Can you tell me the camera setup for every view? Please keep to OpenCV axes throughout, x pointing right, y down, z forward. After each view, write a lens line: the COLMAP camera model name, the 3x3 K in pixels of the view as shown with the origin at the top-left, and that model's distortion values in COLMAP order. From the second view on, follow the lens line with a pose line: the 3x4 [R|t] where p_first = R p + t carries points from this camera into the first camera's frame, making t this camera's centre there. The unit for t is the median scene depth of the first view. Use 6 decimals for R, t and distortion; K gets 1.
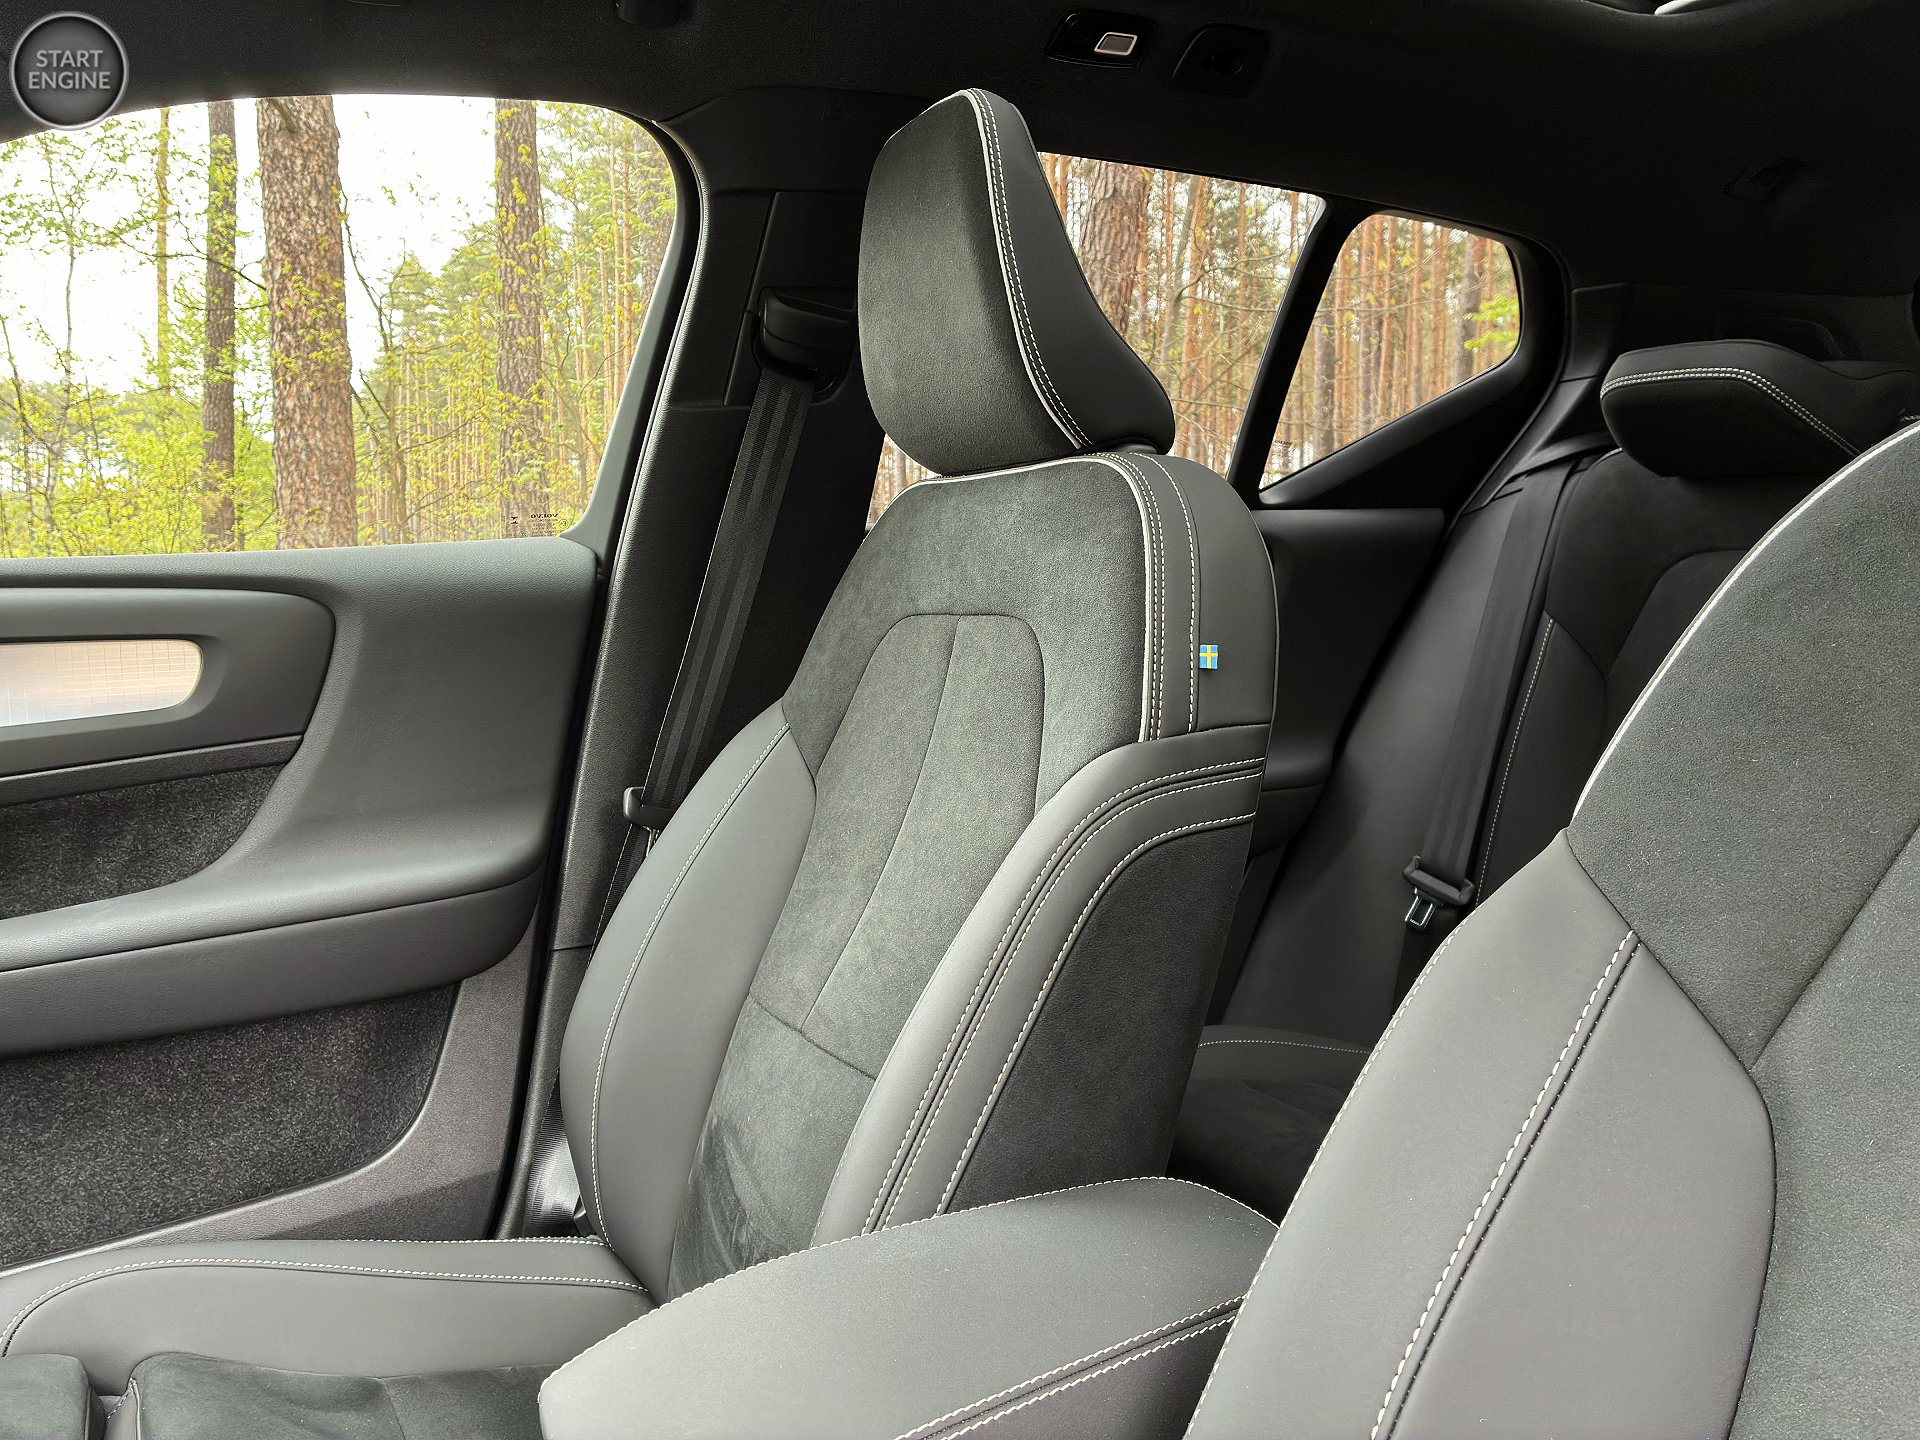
lens RADIAL K [[1451.2, 0, 962.2], [0, 1451.2, 720.1], [0, 0, 1]] dist [0.028033, -0.013283]
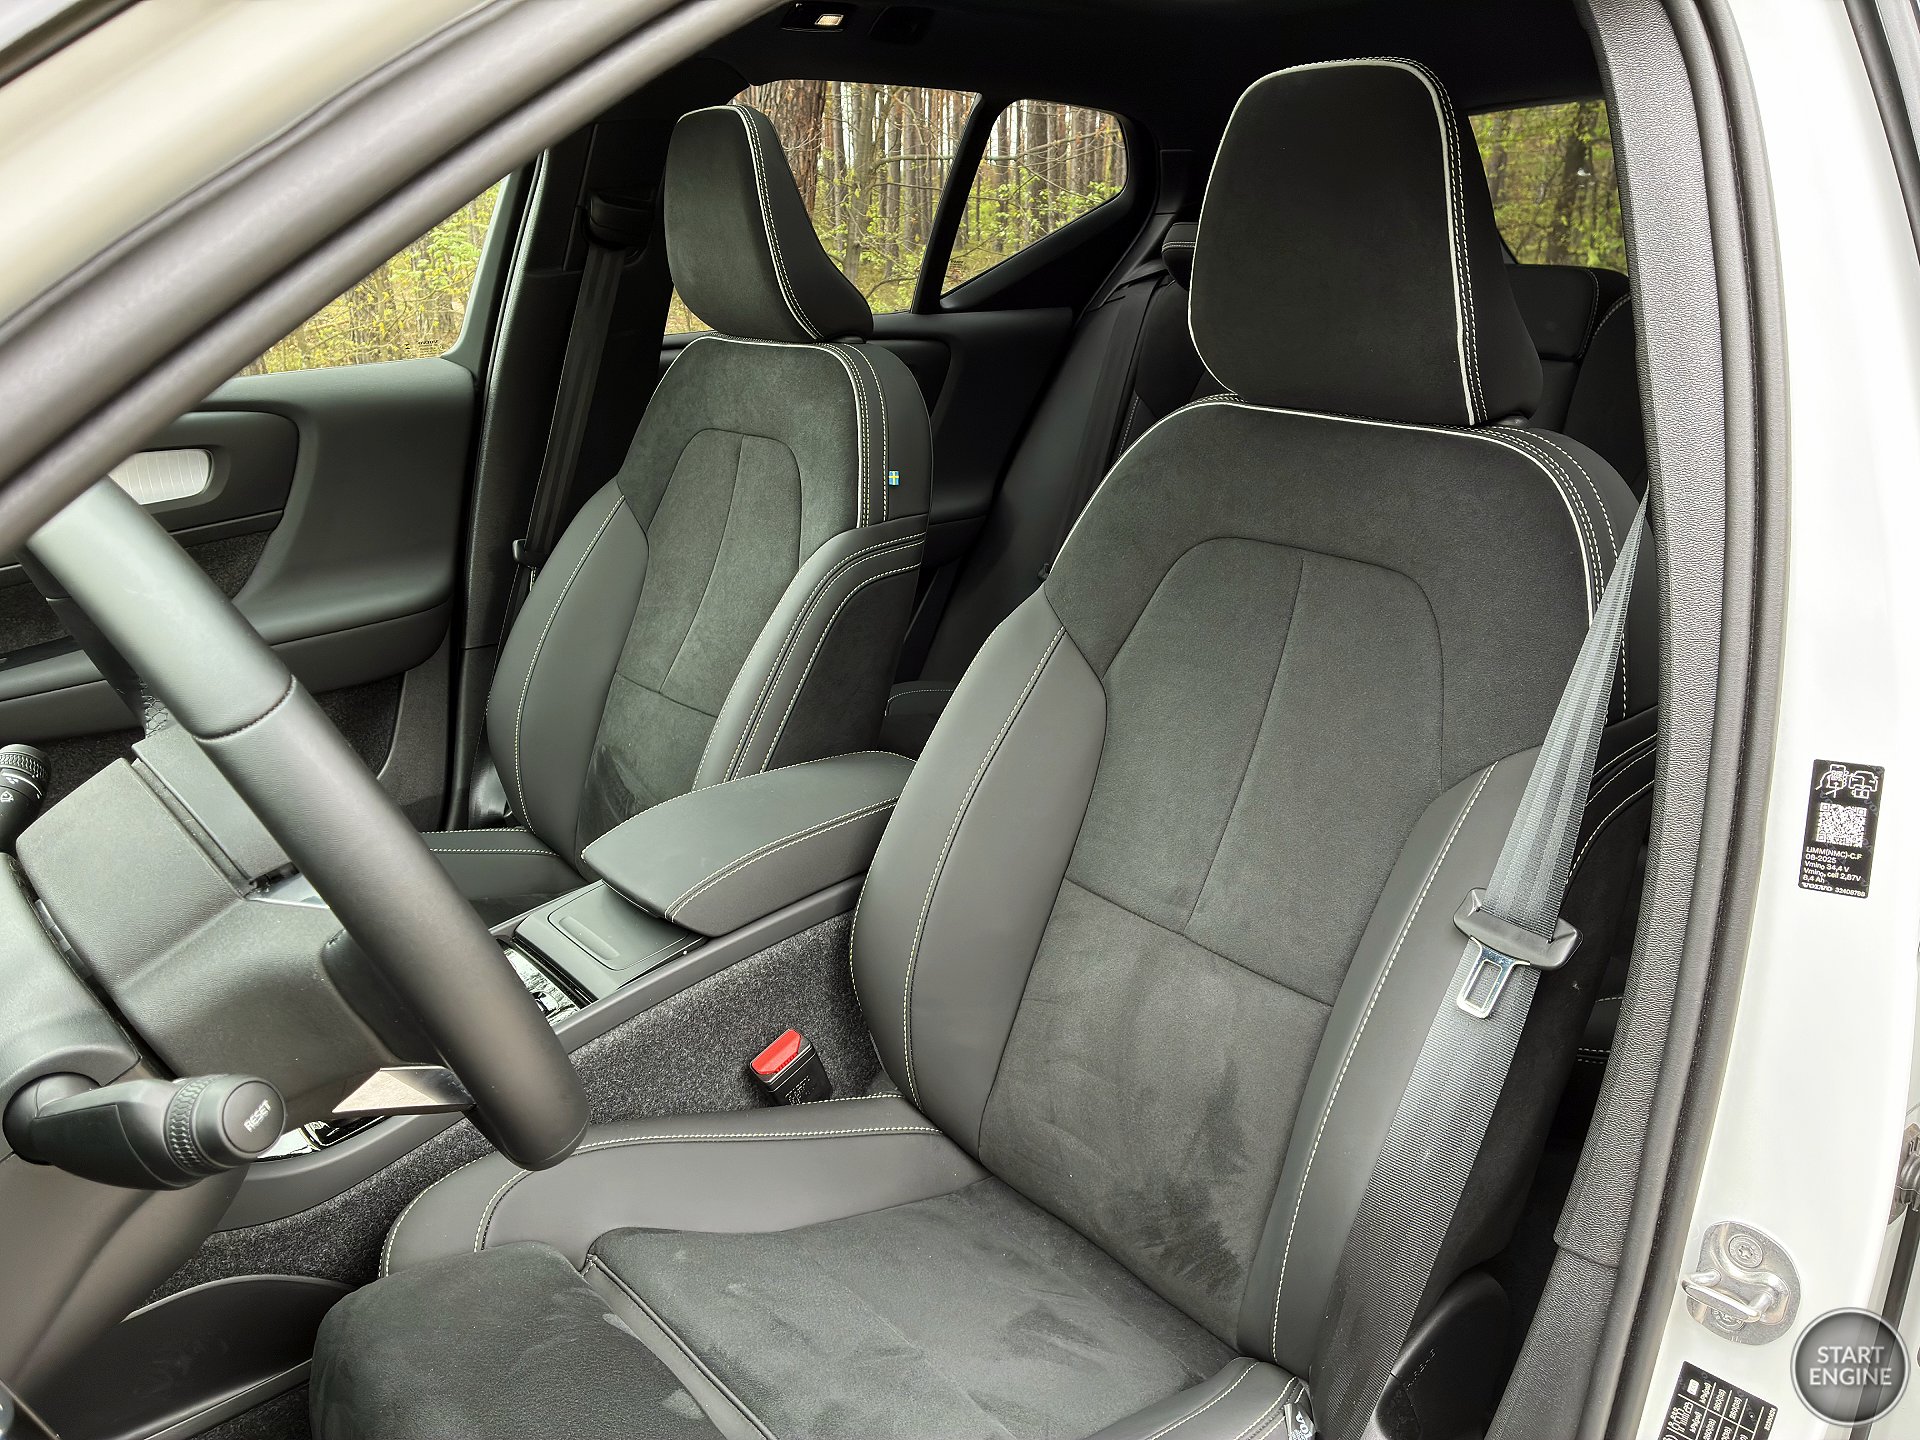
lens RADIAL K [[1451.2, 0, 964.5], [0, 1451.2, 718.6], [0, 0, 1]] dist [0.028033, -0.013283]
pose [[0.981314, -0.046578, 0.186690, -0.070641], [0.004467, 0.975511, 0.219905, -0.109664], [-0.192361, -0.214962, 0.957491, -0.602178]]
